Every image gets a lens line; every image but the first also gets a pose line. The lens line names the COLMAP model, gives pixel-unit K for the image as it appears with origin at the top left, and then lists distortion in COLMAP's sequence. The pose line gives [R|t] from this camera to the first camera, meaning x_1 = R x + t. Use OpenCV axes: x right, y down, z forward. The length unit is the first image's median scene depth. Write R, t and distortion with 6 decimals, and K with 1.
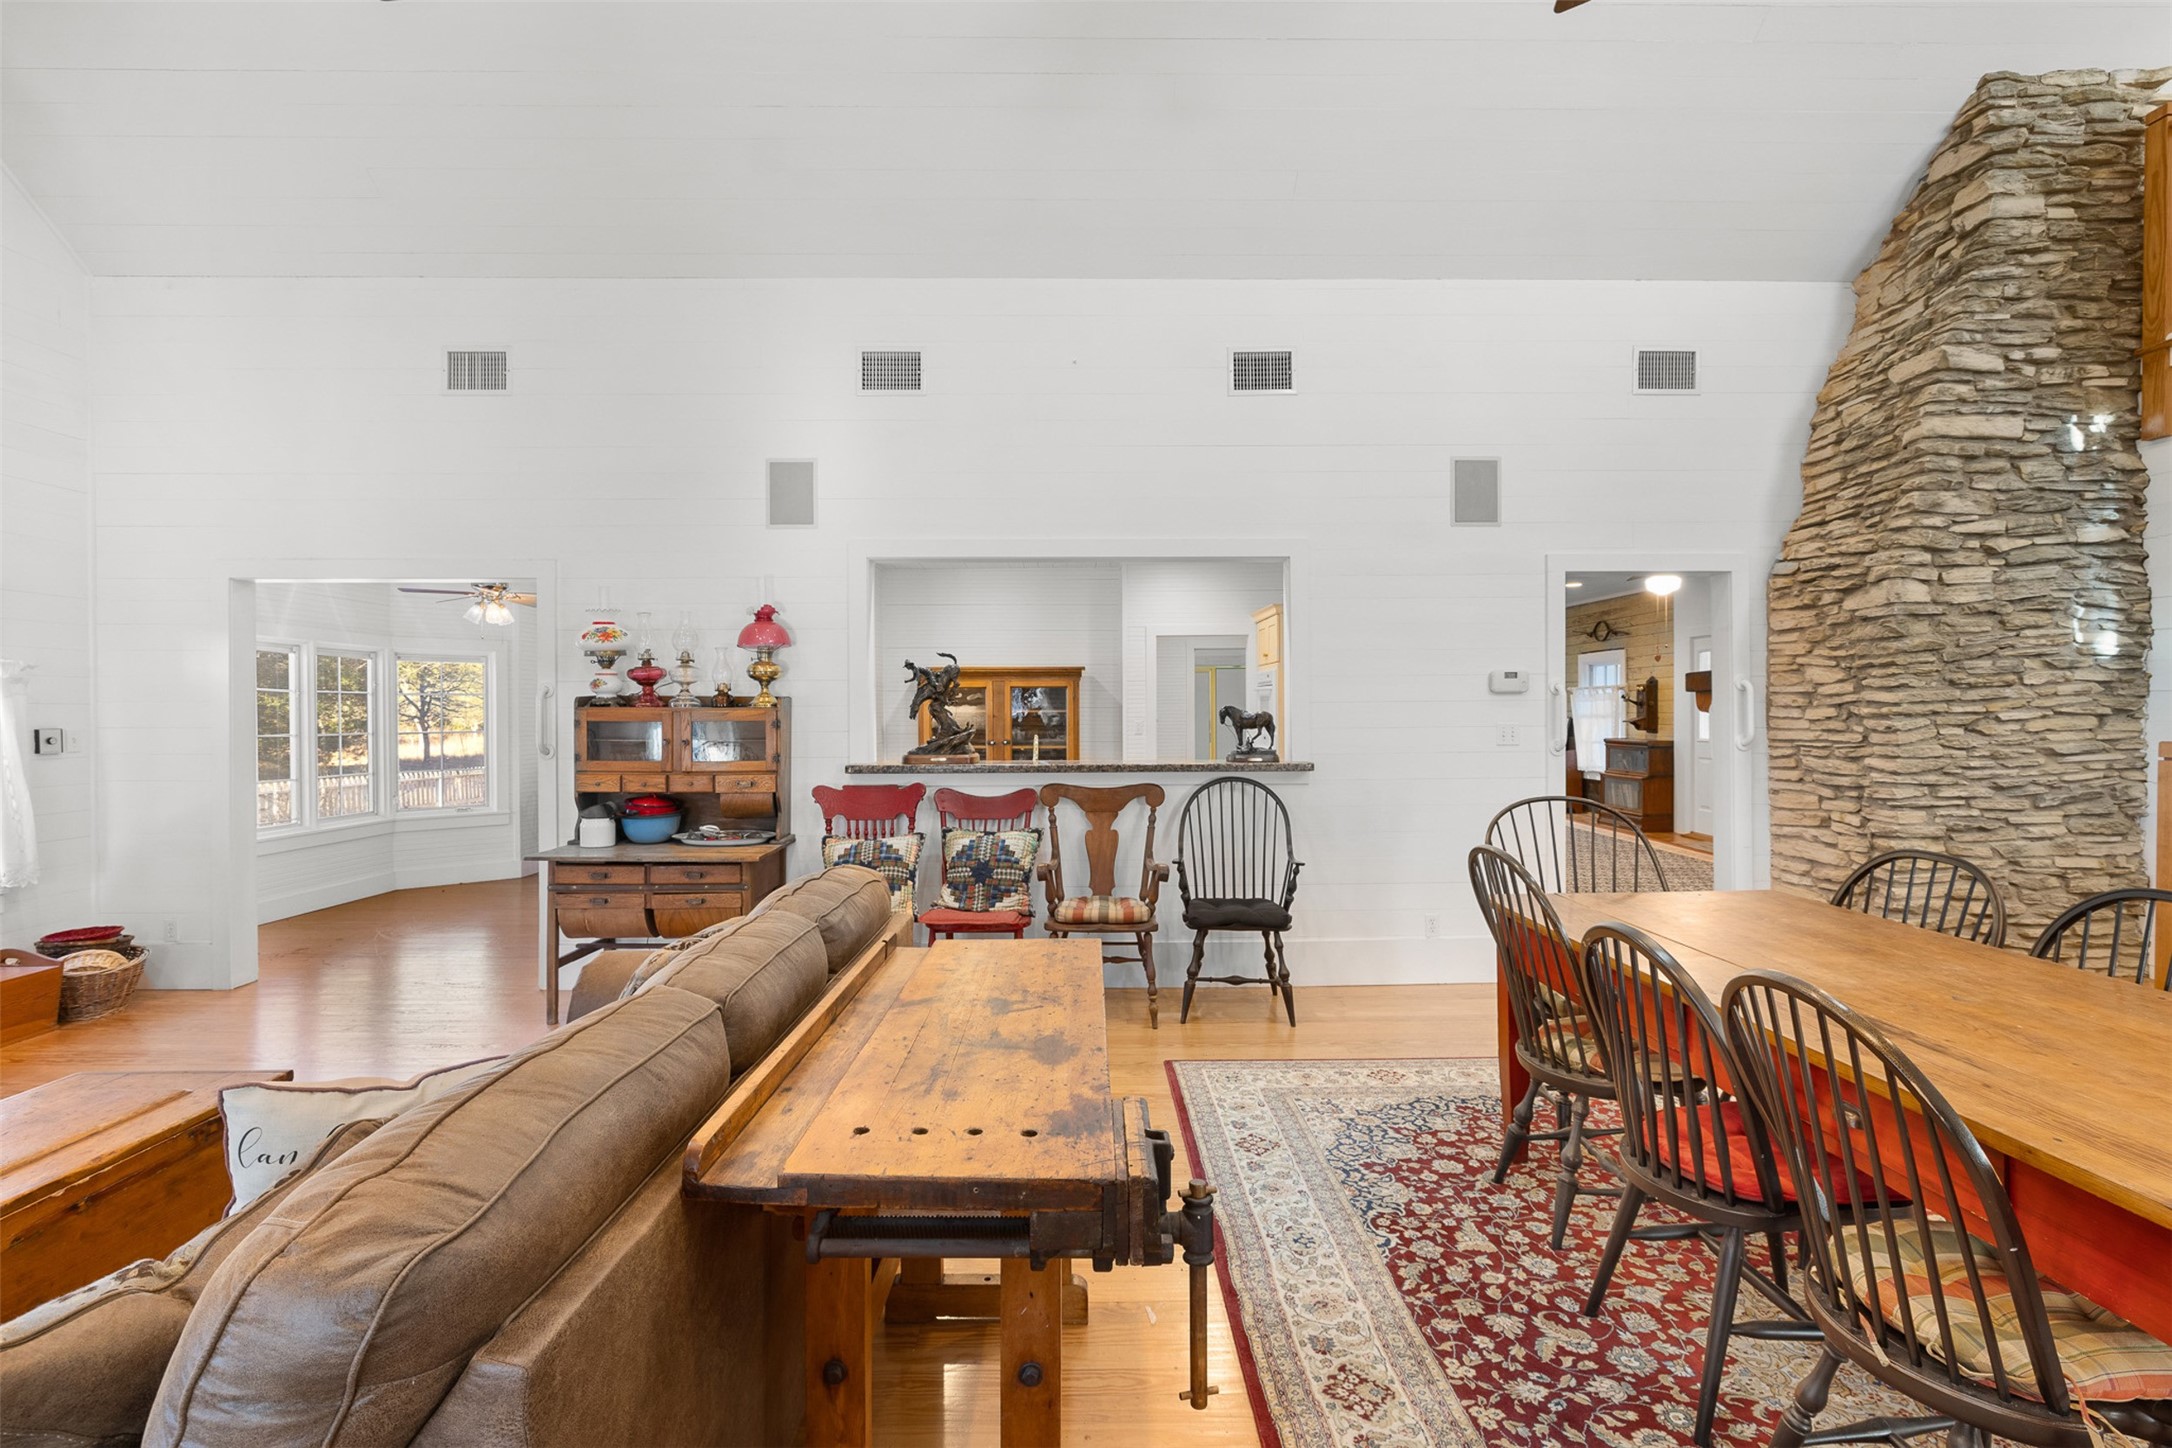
lens RADIAL K [[995.1, 0, 1086.2], [0, 995.1, 726.0], [0, 0, 1]] dist [0.002015, 0.000166]
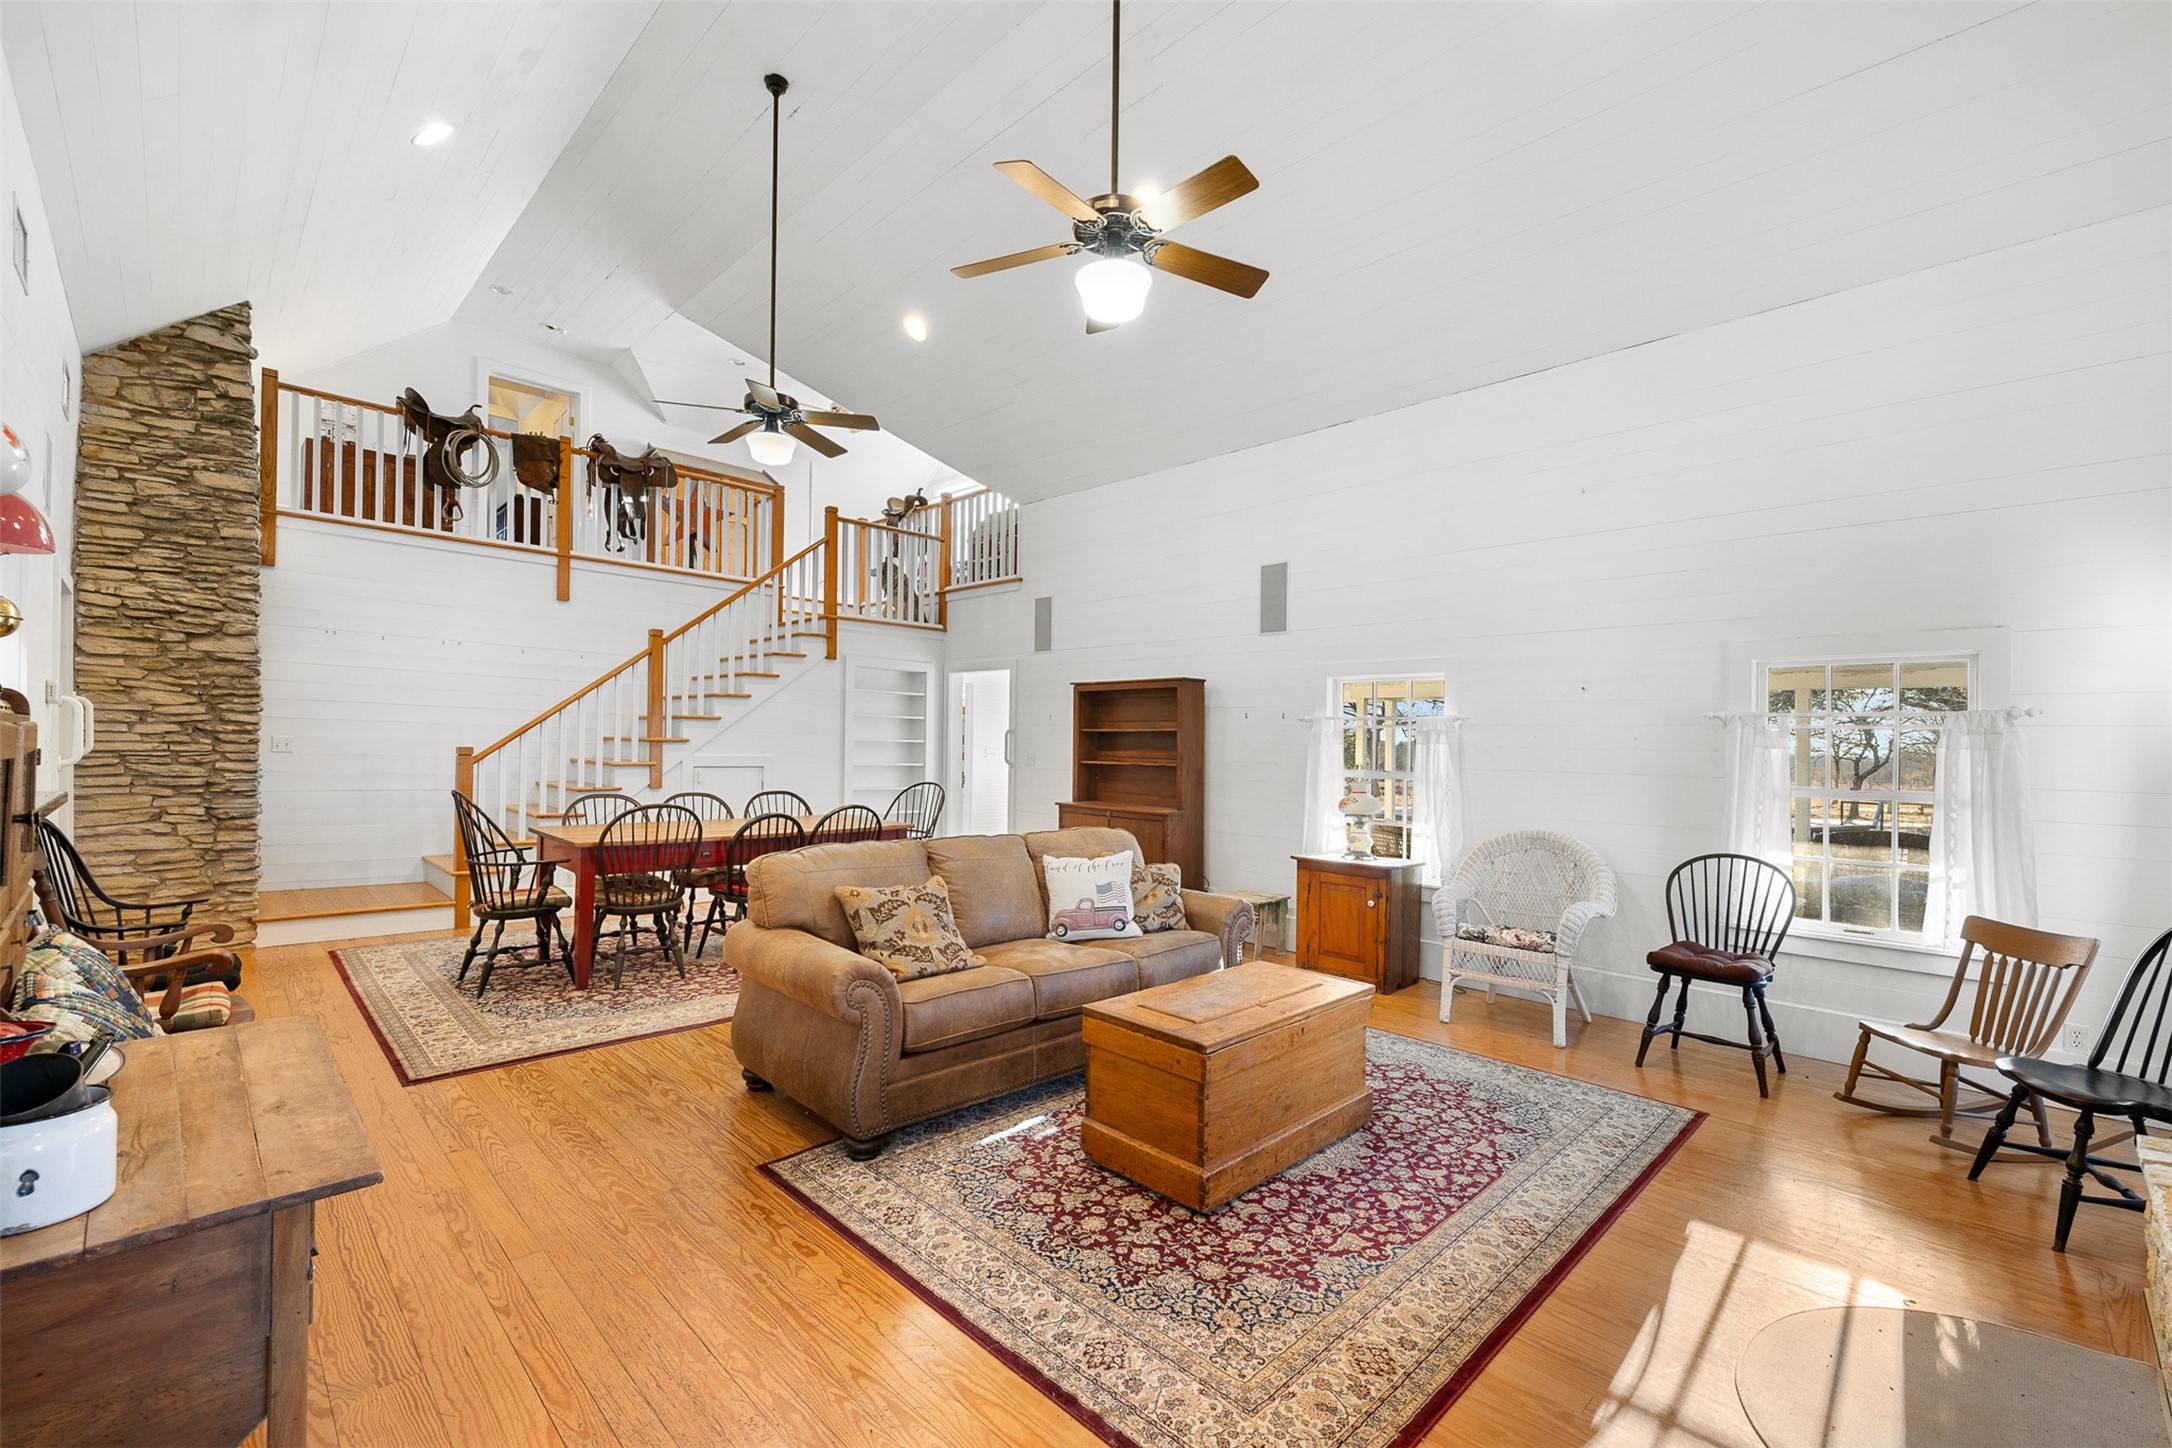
lens RADIAL K [[924.2, 0, 1084.0], [0, 924.2, 731.4], [0, 0, 1]] dist [0.000417, 0.000535]
pose [[-0.696832, -0.004460, 0.717220, -0.915871], [-0.011636, 0.999919, -0.005087, -0.017104], [-0.717140, -0.011890, -0.696828, 1.009937]]
